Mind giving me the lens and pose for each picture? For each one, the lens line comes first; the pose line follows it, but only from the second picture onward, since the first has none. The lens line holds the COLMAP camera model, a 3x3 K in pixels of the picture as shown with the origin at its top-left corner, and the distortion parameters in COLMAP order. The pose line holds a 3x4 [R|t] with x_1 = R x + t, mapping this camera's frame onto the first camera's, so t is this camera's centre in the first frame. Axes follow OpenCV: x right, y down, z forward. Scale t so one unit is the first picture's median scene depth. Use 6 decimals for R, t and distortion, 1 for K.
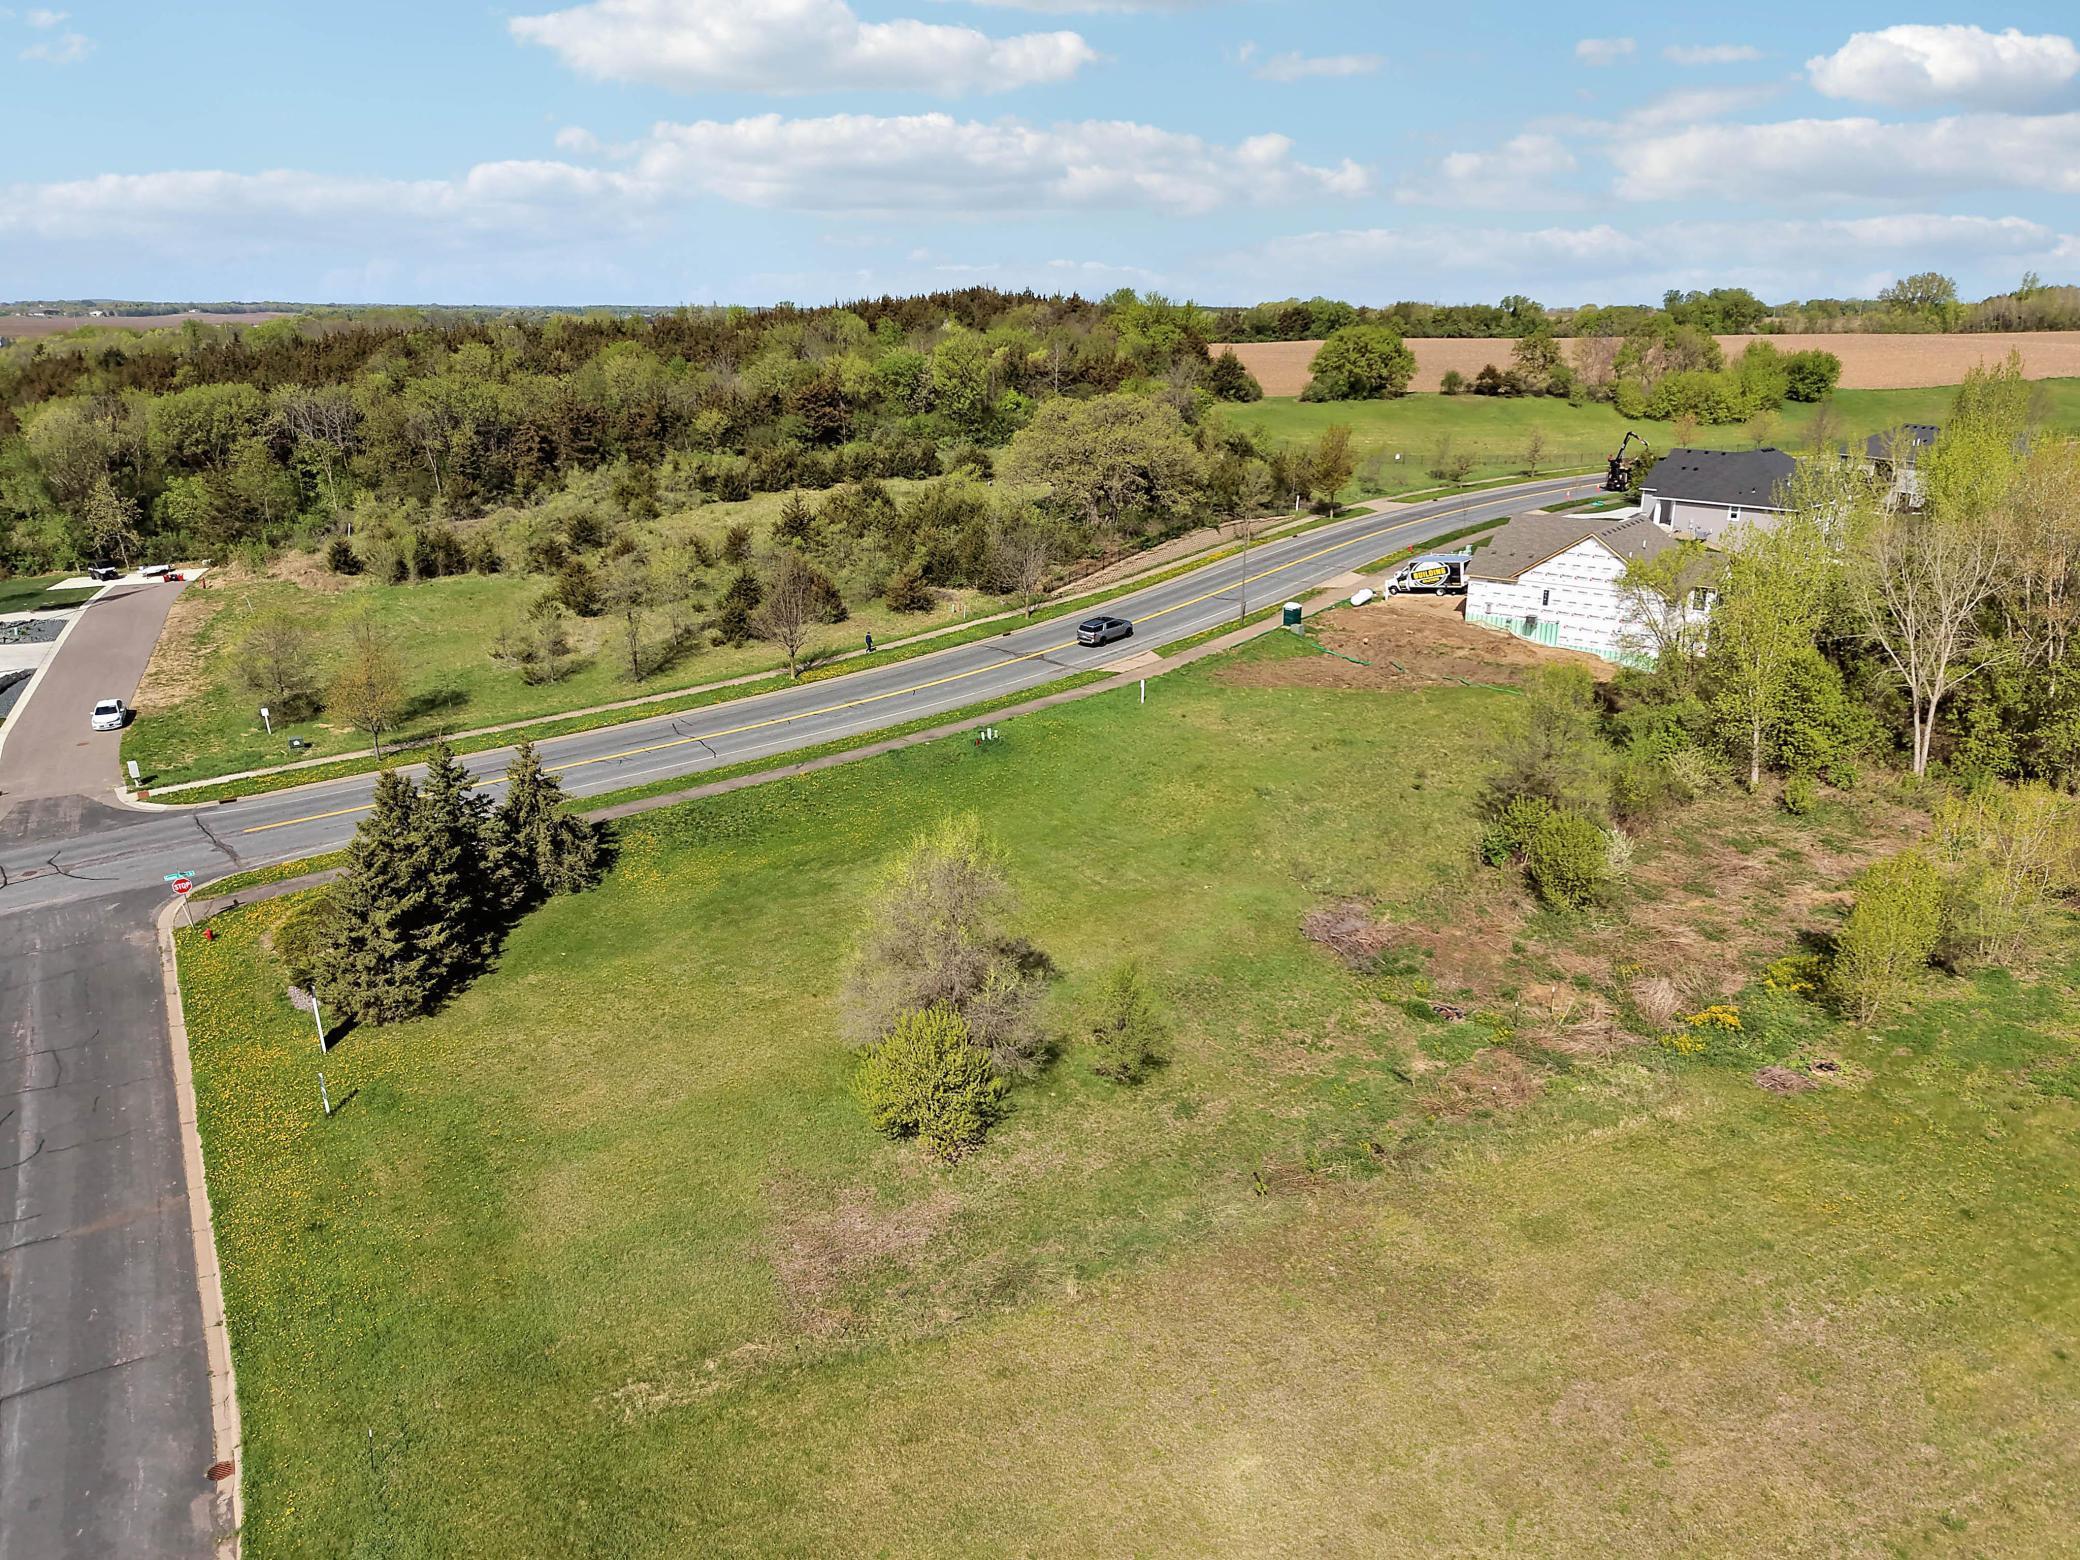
lens RADIAL K [[1387.5, 0, 1068.5], [0, 1387.5, 783.8], [0, 0, 1]] dist [0.006754, -0.000949]
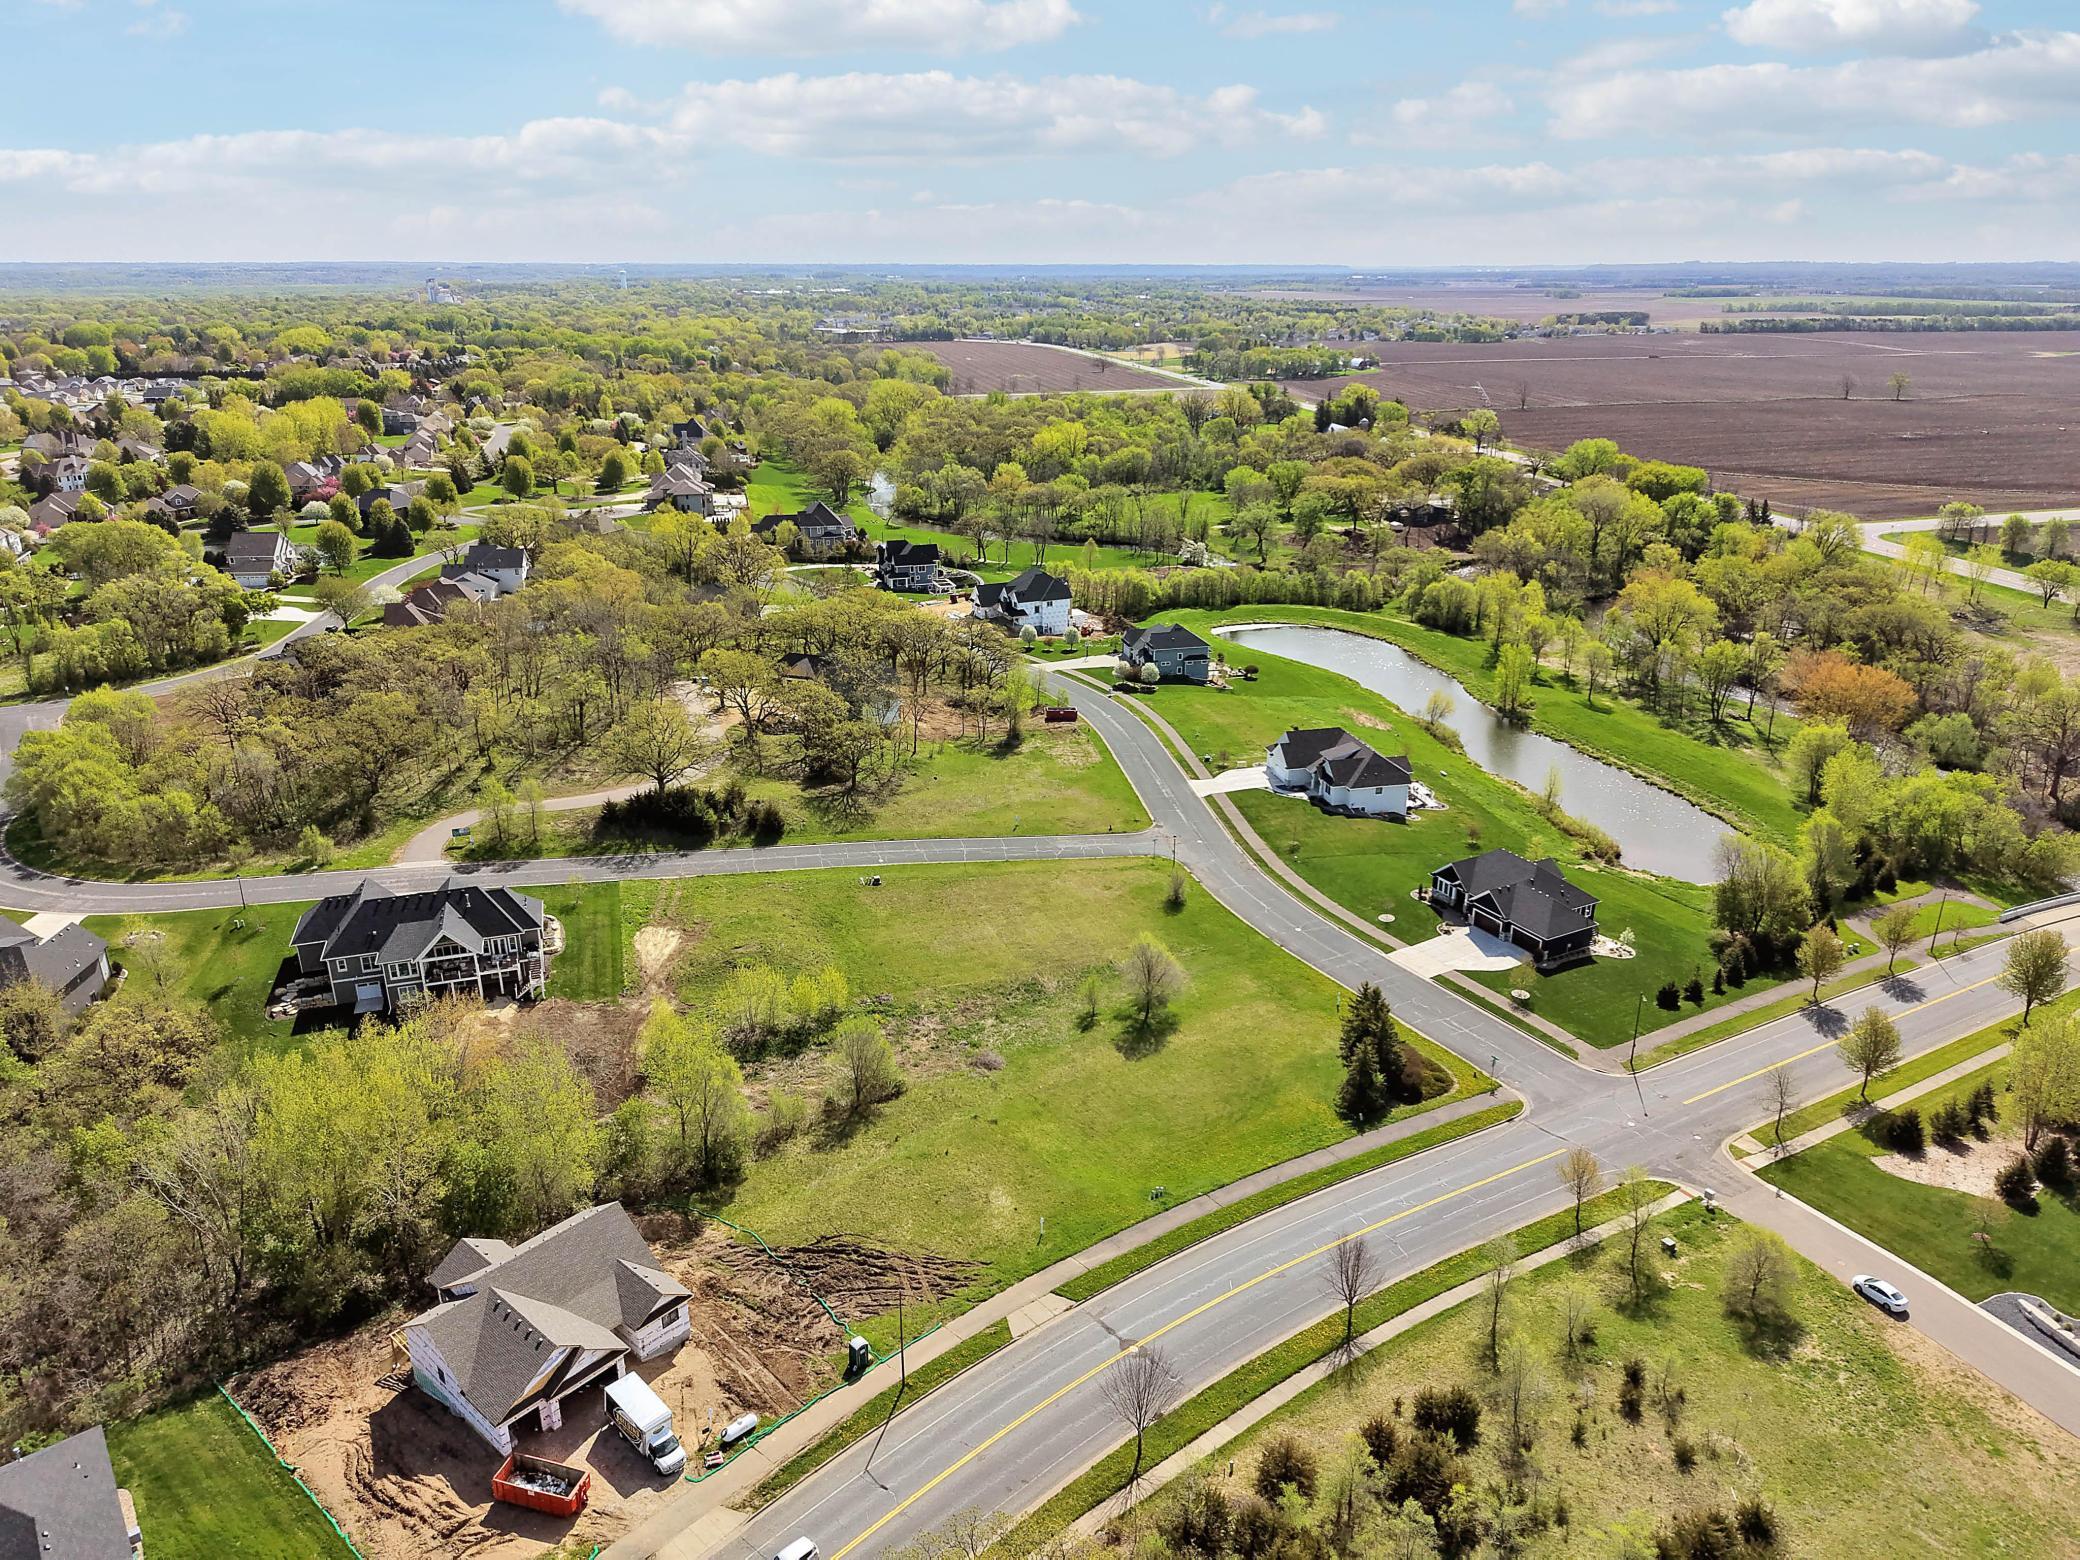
lens RADIAL K [[1392.4, 0, 1028.2], [0, 1392.4, 784.3], [0, 0, 1]] dist [0.037490, -0.038325]
pose [[-0.996774, -0.027408, 0.075441, -0.017946], [0.026649, 0.773573, 0.633147, -1.101209], [-0.075712, 0.633115, -0.770346, 1.584513]]
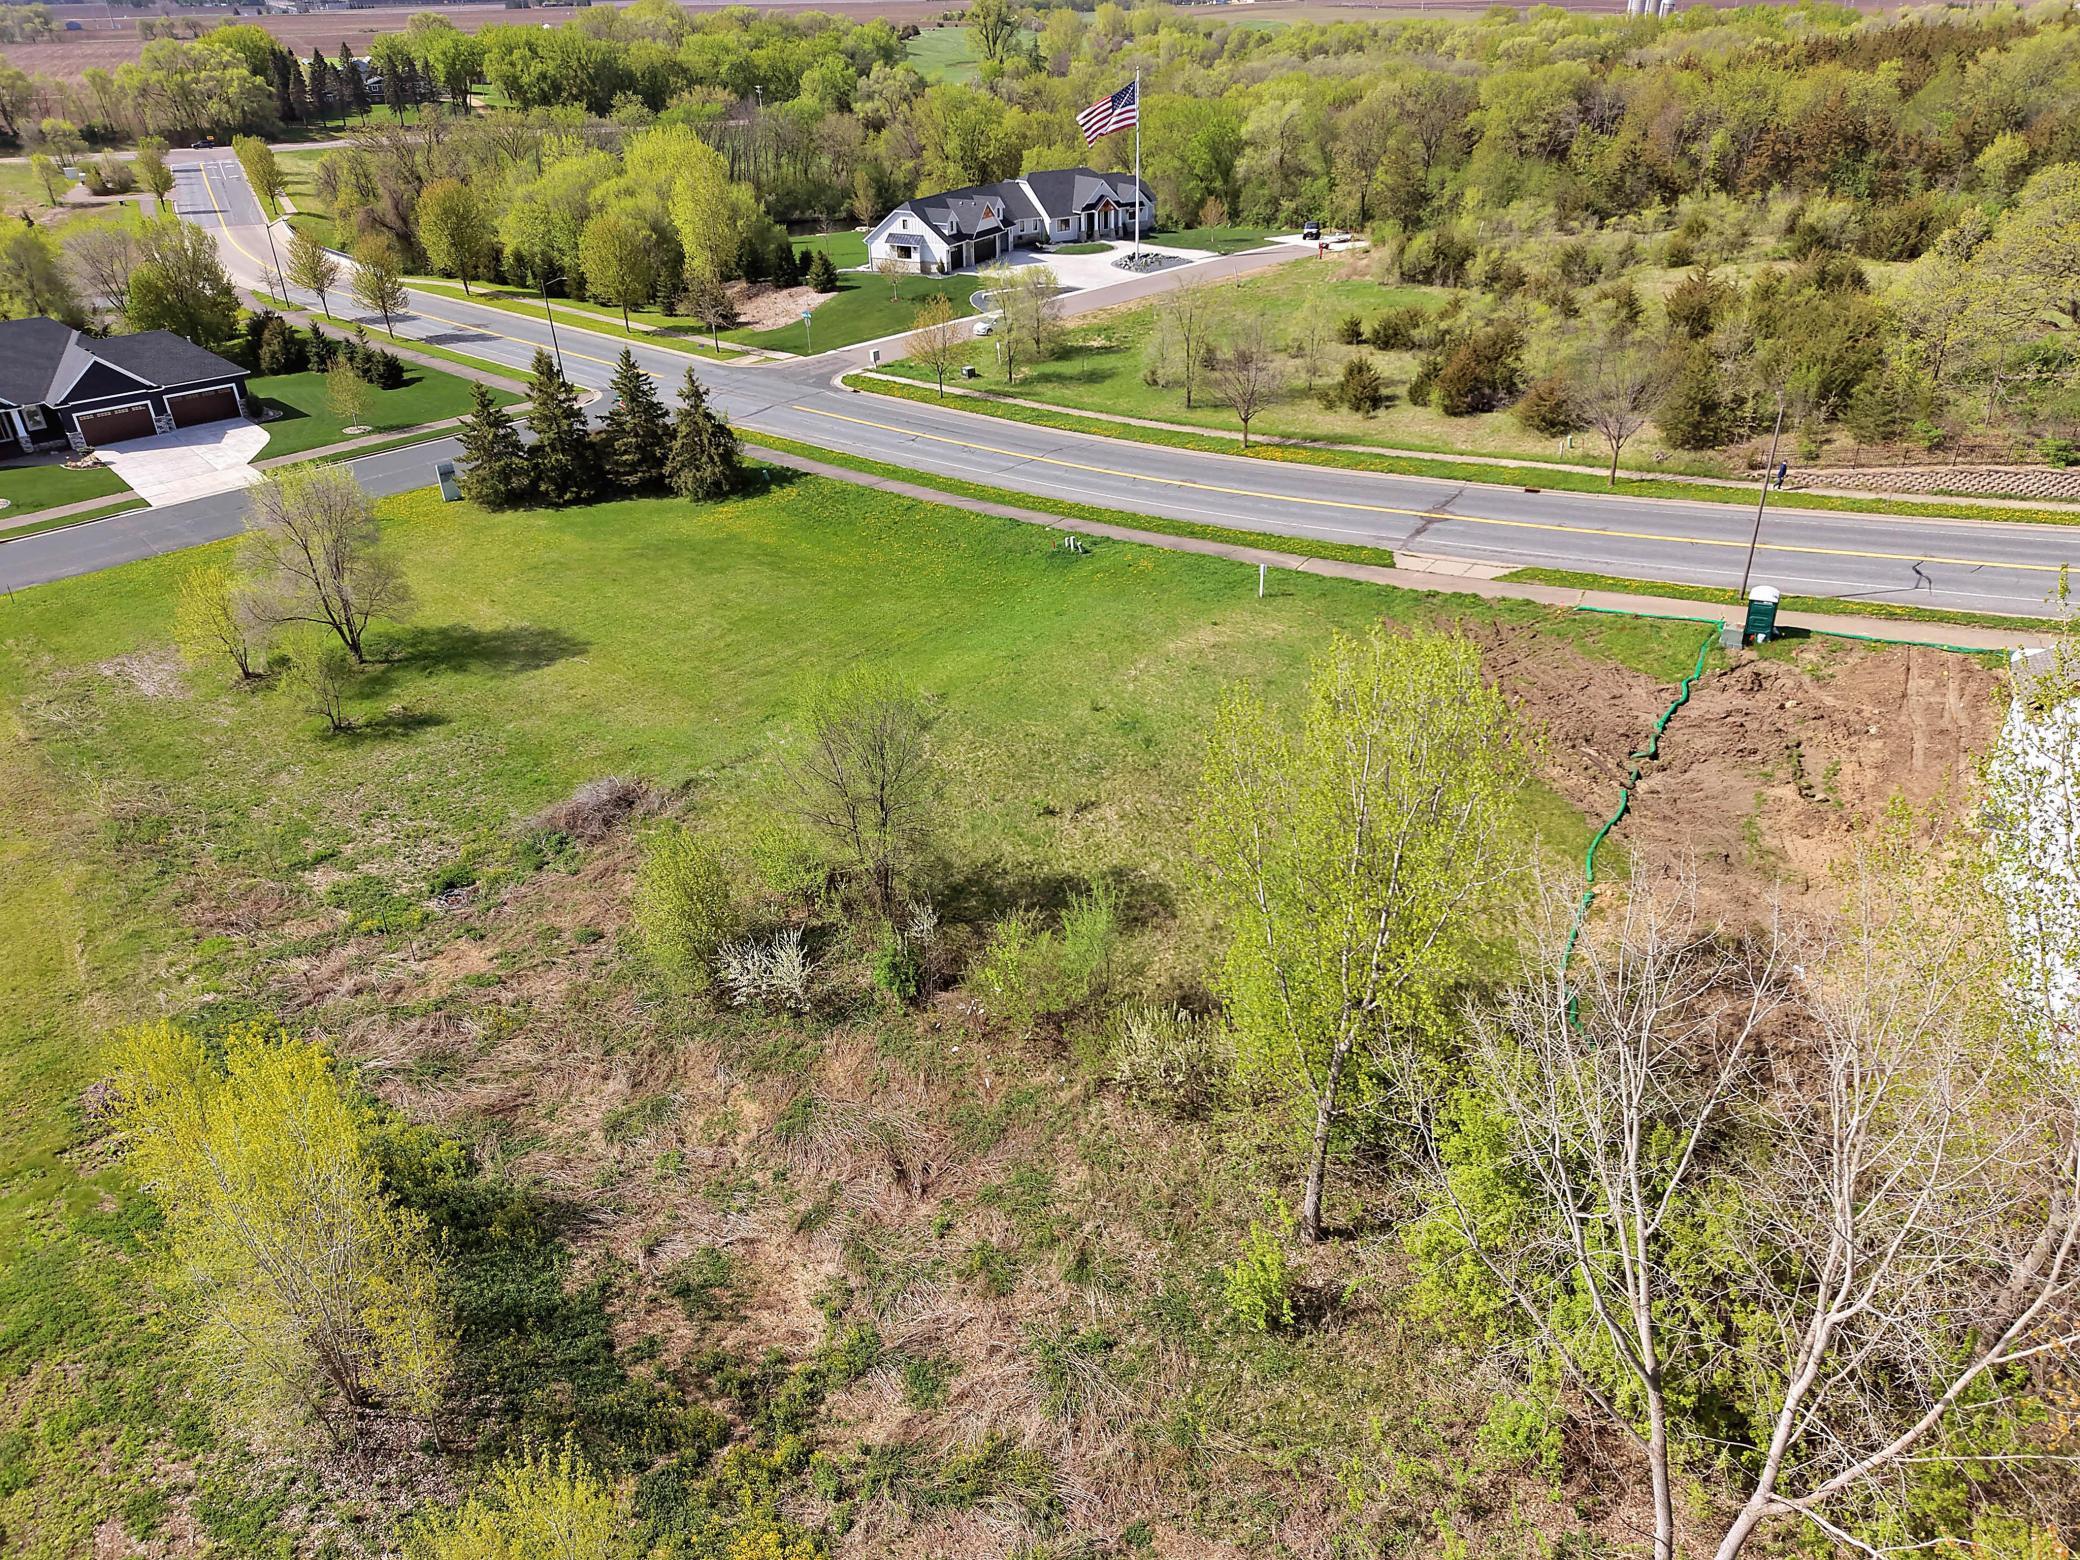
lens RADIAL K [[1398.1, 0, 1051.9], [0, 1398.1, 781.4], [0, 0, 1]] dist [0.031621, -0.028689]
pose [[0.224904, 0.479095, -0.848461, 0.630014], [-0.299529, 0.862599, 0.407682, -0.217495], [0.927200, 0.162449, 0.337505, 0.609319]]
